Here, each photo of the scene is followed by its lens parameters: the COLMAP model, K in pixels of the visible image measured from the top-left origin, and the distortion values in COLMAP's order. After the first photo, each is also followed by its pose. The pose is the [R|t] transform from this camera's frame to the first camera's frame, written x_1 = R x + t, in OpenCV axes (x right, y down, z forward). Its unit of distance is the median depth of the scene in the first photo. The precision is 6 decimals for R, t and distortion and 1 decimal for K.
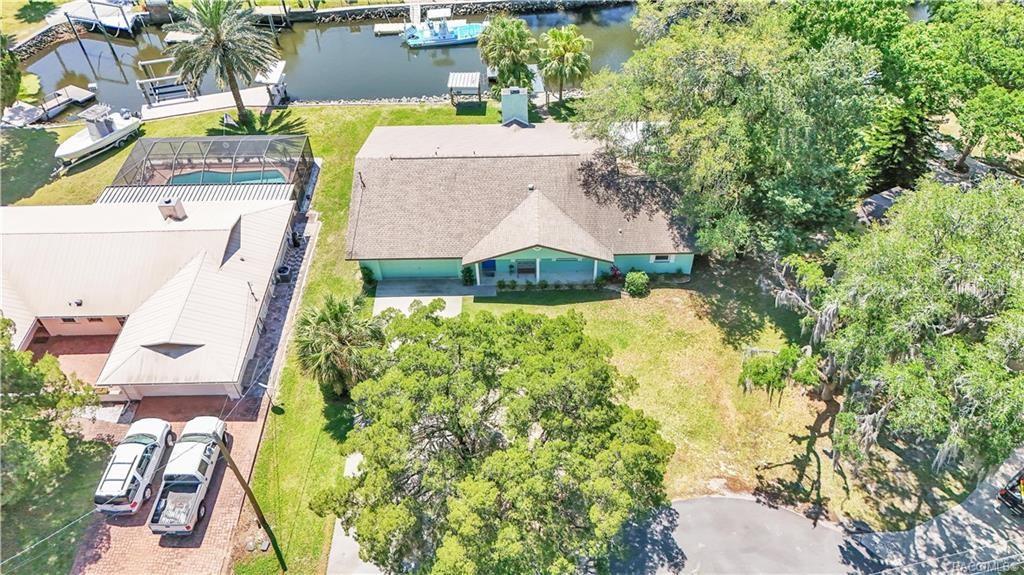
lens RADIAL K [[744.4, 0, 512.0], [0, 744.4, 287.5], [0, 0, 1]] dist [0.091008, -0.087708]
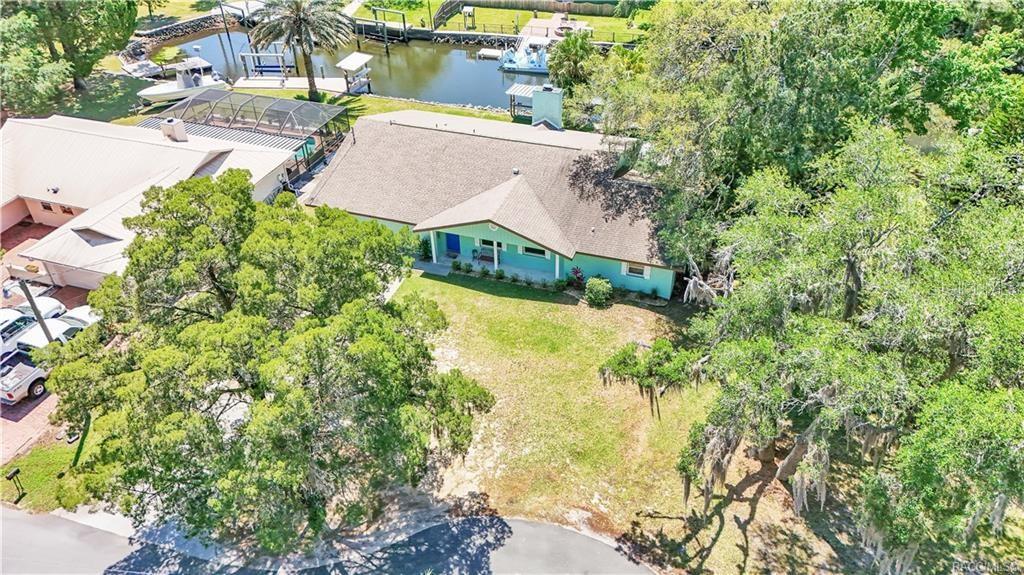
lens RADIAL K [[744.4, 0, 512.0], [0, 744.4, 287.5], [0, 0, 1]] dist [0.091008, -0.087708]
pose [[0.945194, 0.203237, -0.255546, 0.292992], [-0.239466, 0.963533, -0.119419, 0.116007], [0.221956, 0.174069, 0.959393, 0.158269]]
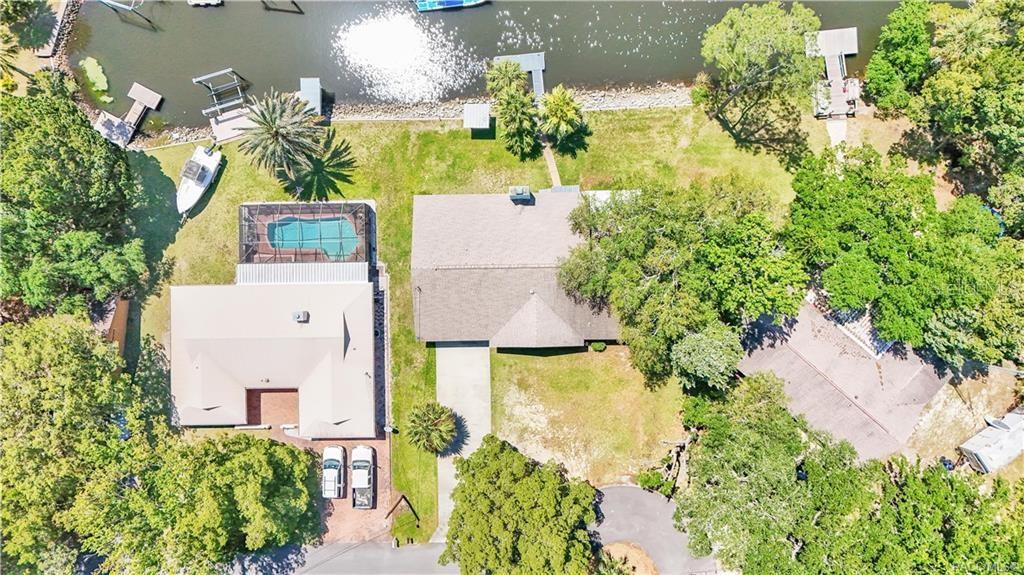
lens RADIAL K [[755.1, 0, 512.0], [0, 755.1, 287.5], [0, 0, 1]] dist [0.154271, -0.281006]
pose [[0.999605, -0.018313, -0.021329, 0.019000], [0.027979, 0.721715, 0.691625, -1.235949], [0.002728, -0.691948, 0.721942, -0.091482]]
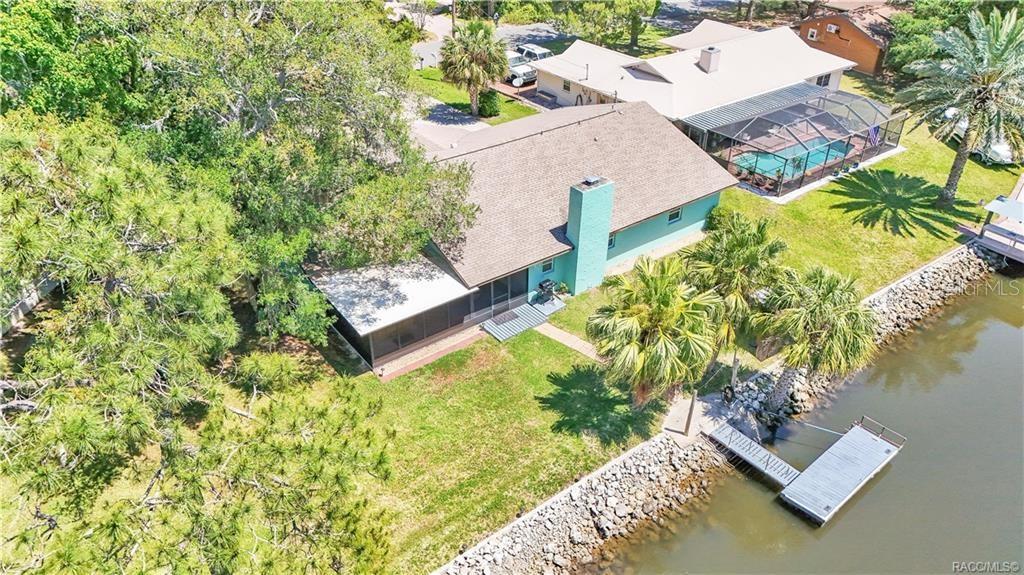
lens RADIAL K [[744.4, 0, 512.0], [0, 744.4, 287.5], [0, 0, 1]] dist [0.091008, -0.087708]
pose [[-0.795469, 0.353302, -0.492348, 0.452059], [-0.421845, 0.260449, 0.868455, -0.867023], [0.435059, 0.898523, -0.058140, 1.263754]]
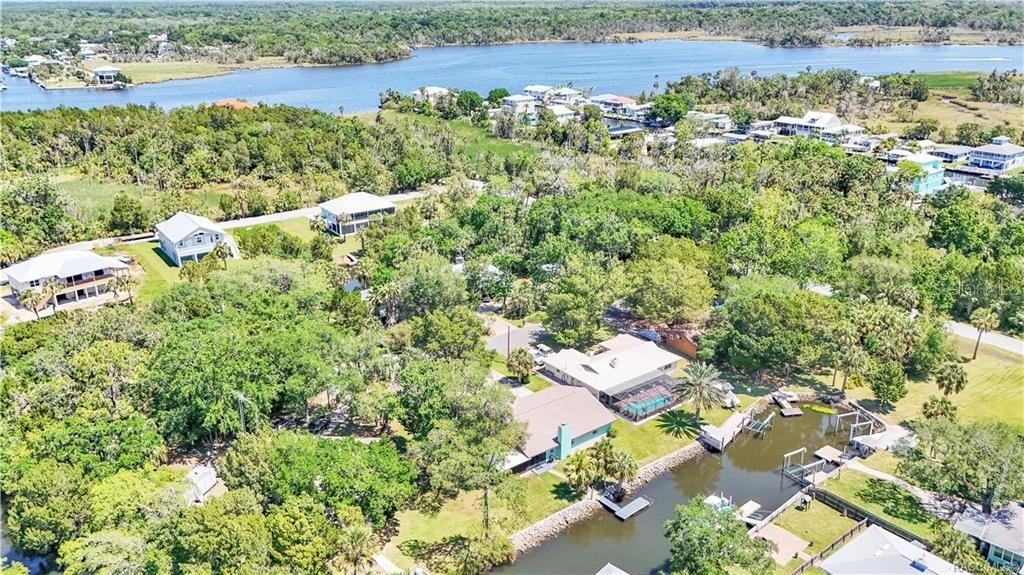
lens RADIAL K [[755.1, 0, 512.0], [0, 755.1, 287.5], [0, 0, 1]] dist [0.154271, -0.281006]
pose [[-0.794028, 0.248493, -0.554771, 1.351574], [-0.410258, 0.454376, 0.790715, -2.318791], [0.448562, 0.855449, -0.258841, 1.340322]]
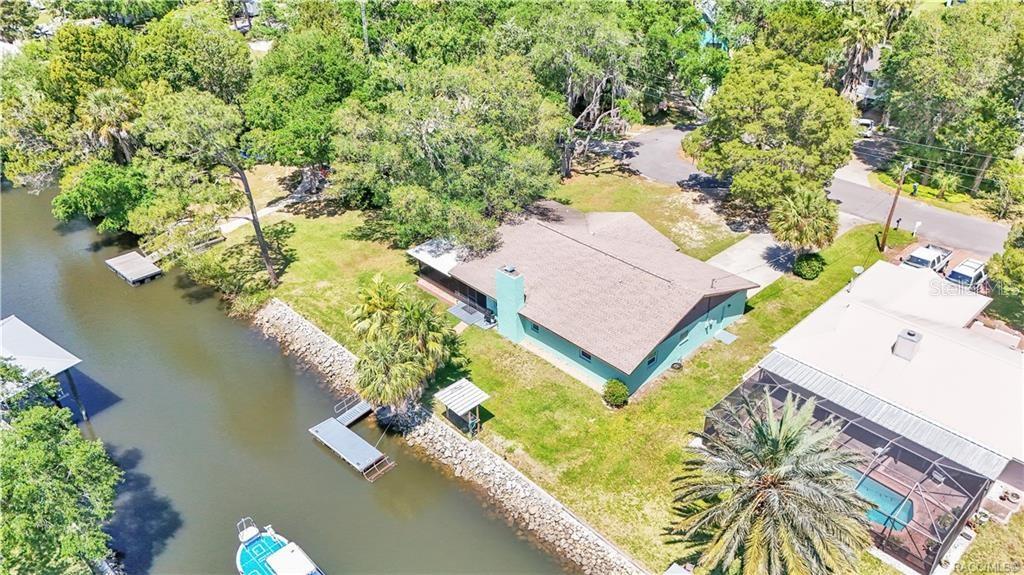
lens RADIAL K [[755.1, 0, 512.0], [0, 755.1, 287.5], [0, 0, 1]] dist [0.154271, -0.281006]
pose [[-0.691379, -0.331687, 0.641855, -0.702369], [0.549454, 0.335483, 0.765213, -1.127976], [-0.469143, 0.881723, -0.049699, 1.241558]]
